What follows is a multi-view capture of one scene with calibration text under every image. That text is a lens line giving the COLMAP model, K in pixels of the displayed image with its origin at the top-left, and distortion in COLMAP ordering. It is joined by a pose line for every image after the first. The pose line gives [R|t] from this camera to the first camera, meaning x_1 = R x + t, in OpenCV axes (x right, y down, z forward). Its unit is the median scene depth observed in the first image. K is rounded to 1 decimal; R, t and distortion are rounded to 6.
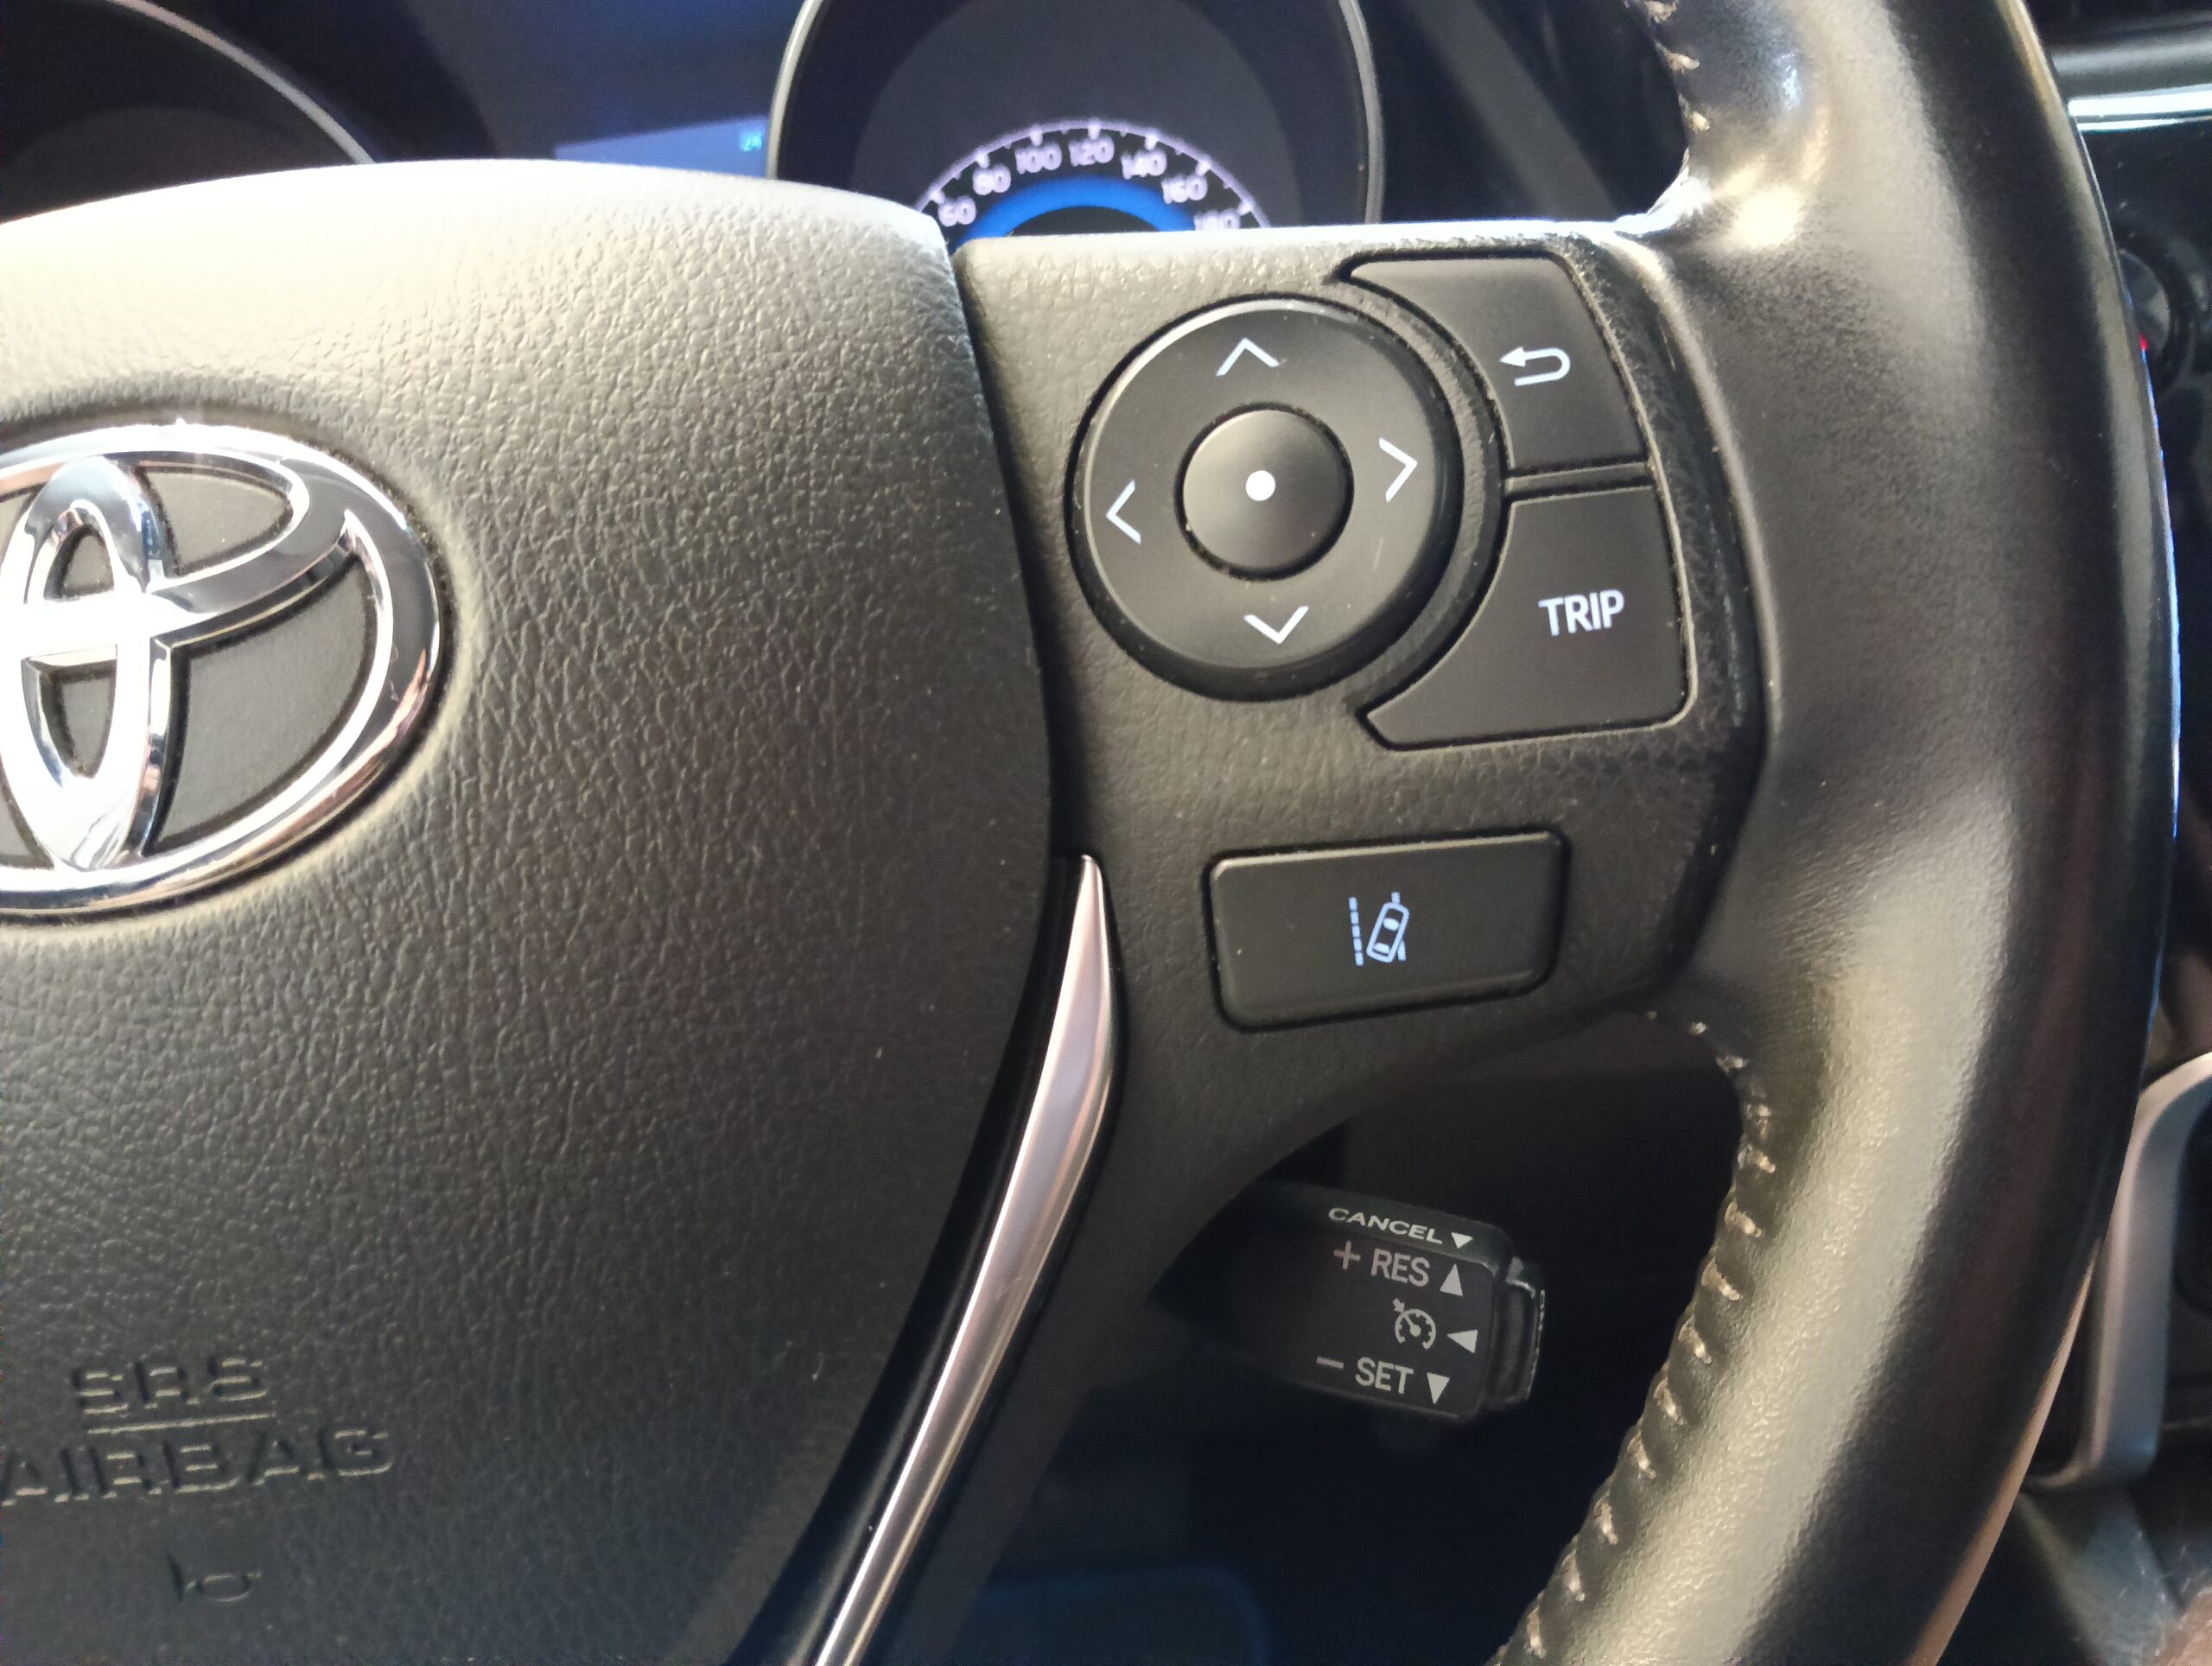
lens RADIAL K [[1743.3, 0, 1079.1], [0, 1743.3, 860.3], [0, 0, 1]] dist [0.039593, -0.092614]
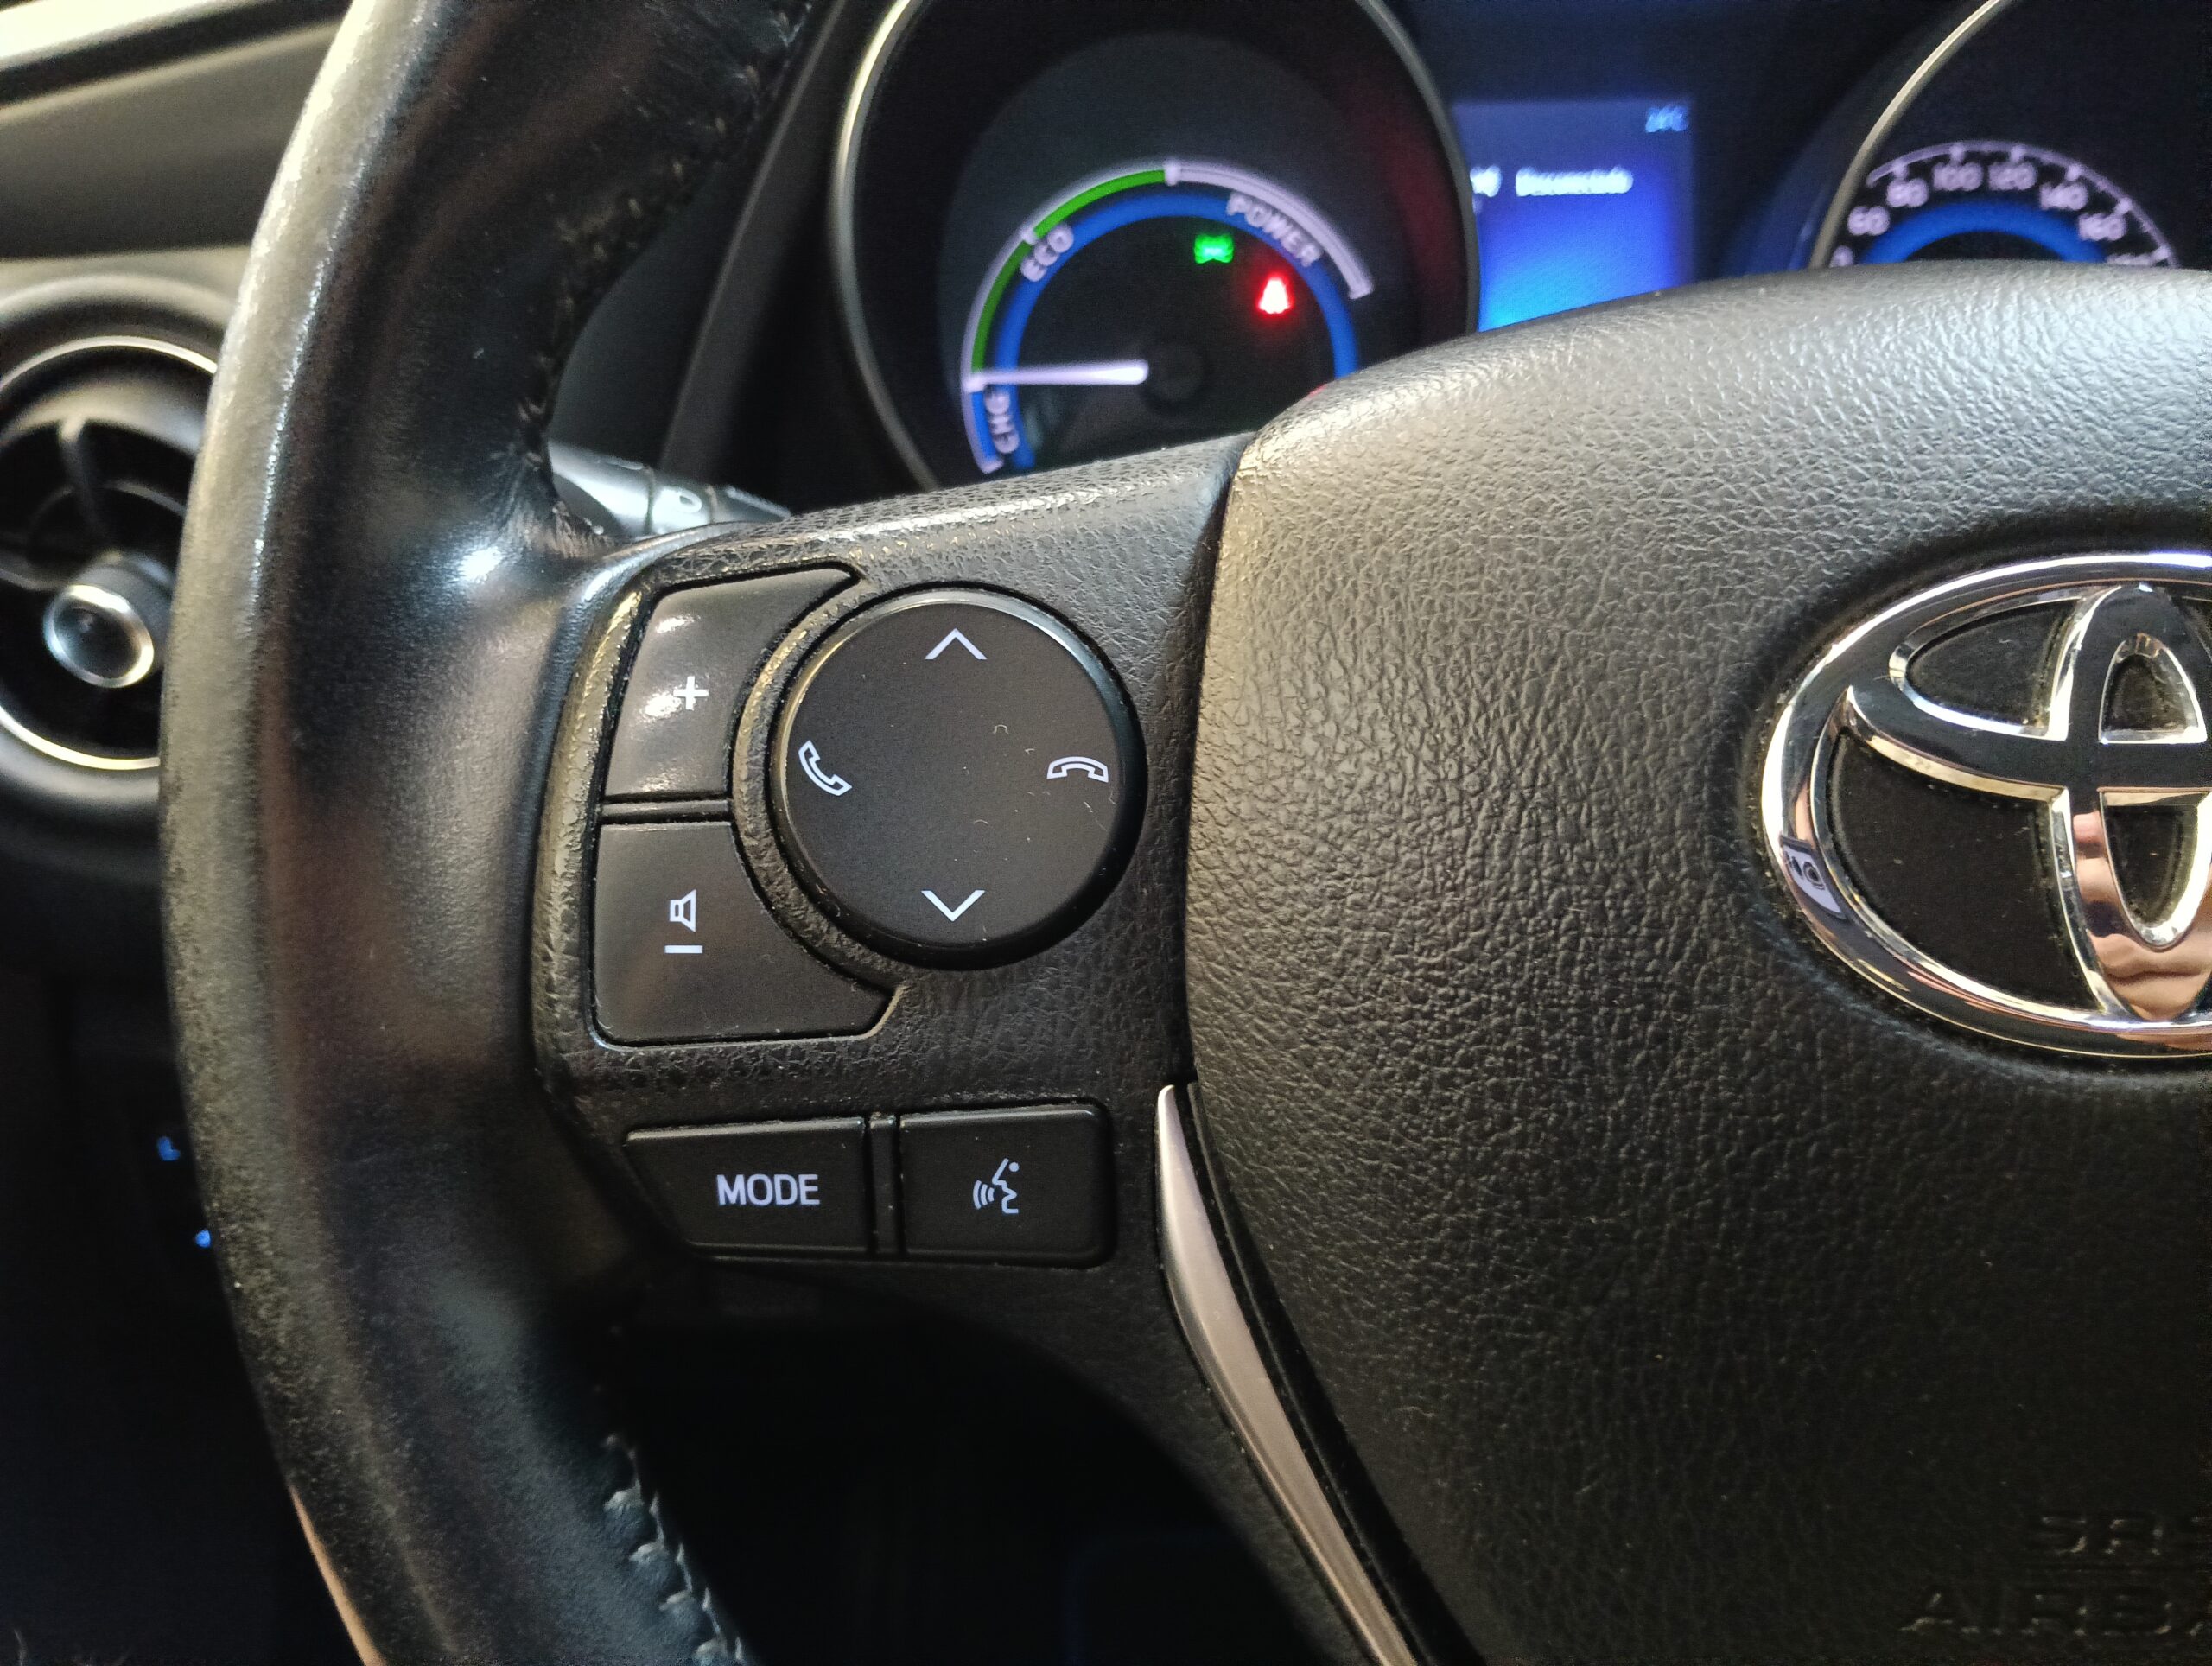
lens RADIAL K [[1743.3, 0, 1079.1], [0, 1743.3, 860.3], [0, 0, 1]] dist [0.039593, -0.092614]
pose [[0.993447, 0.114263, 0.002585, -1.065411], [-0.114213, 0.991663, 0.059663, -0.065135], [0.004253, -0.059567, 0.998215, 0.030473]]
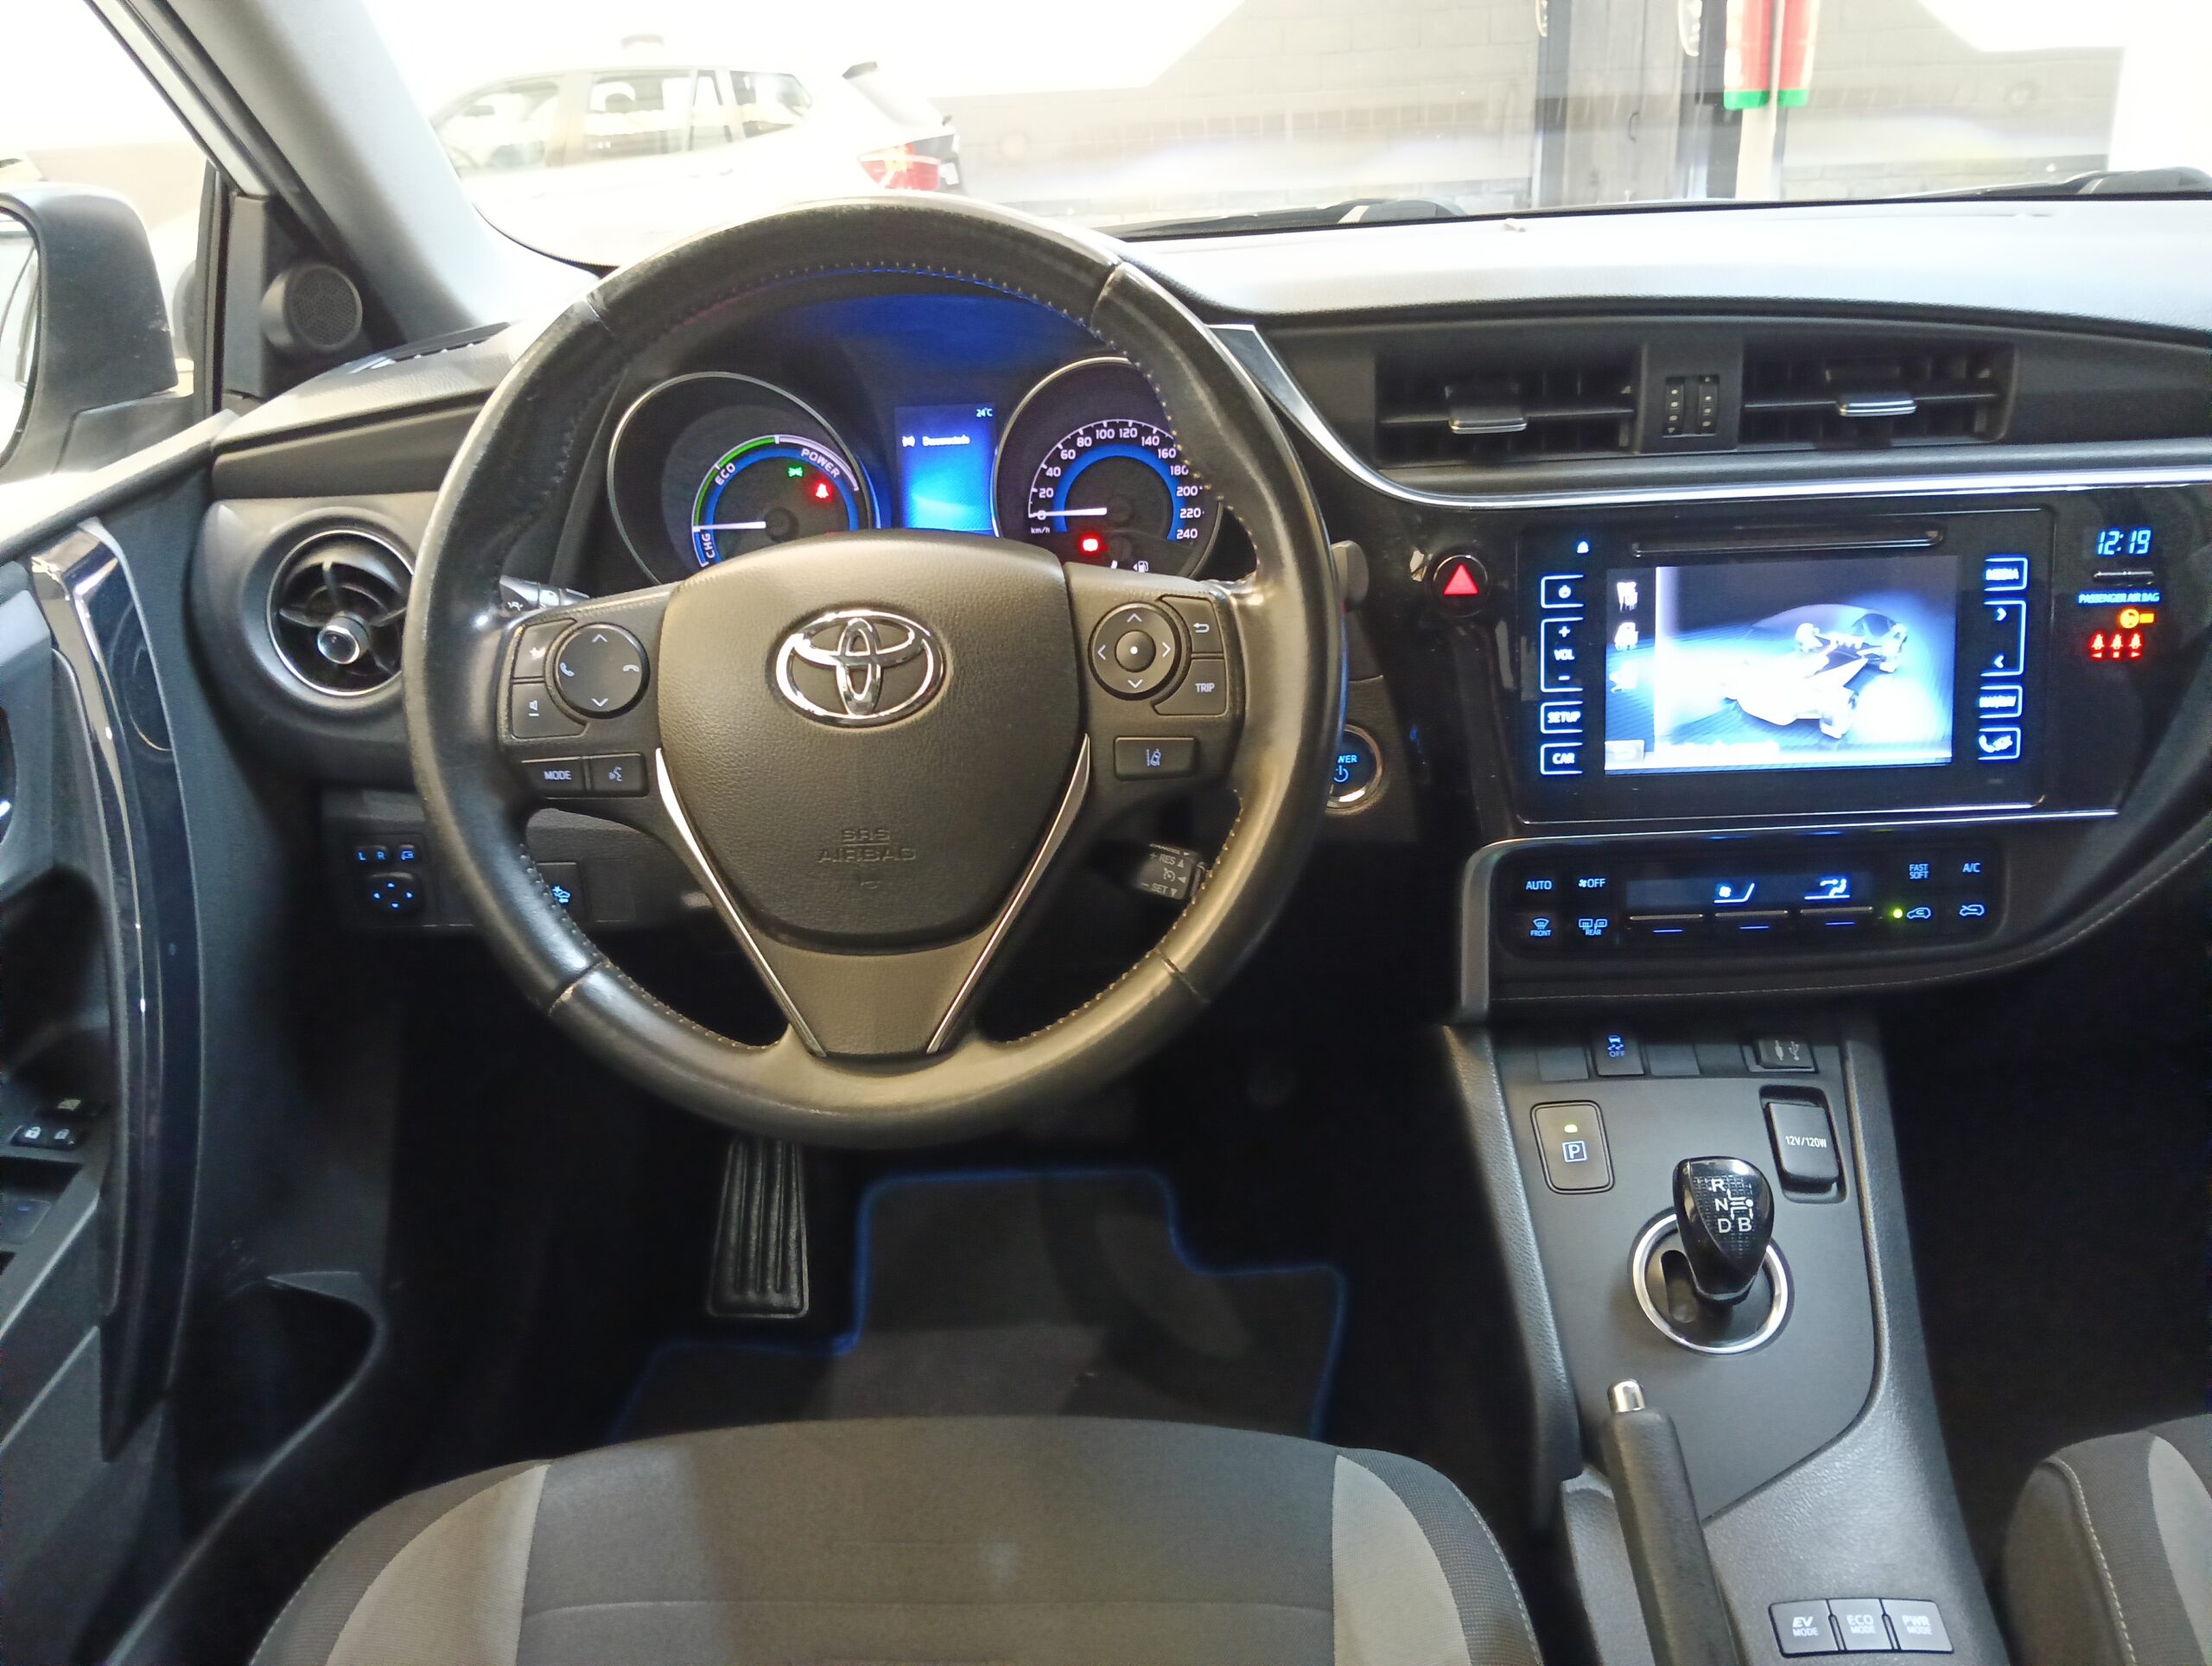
lens RADIAL K [[1794.8, 0, 1106.5], [0, 1794.8, 854.5], [0, 0, 1]] dist [0.097852, -0.220684]
pose [[0.995840, 0.090773, -0.007984, 0.108305], [-0.090242, 0.994573, 0.051768, 0.056877], [0.012640, -0.050833, 0.998627, -3.178210]]
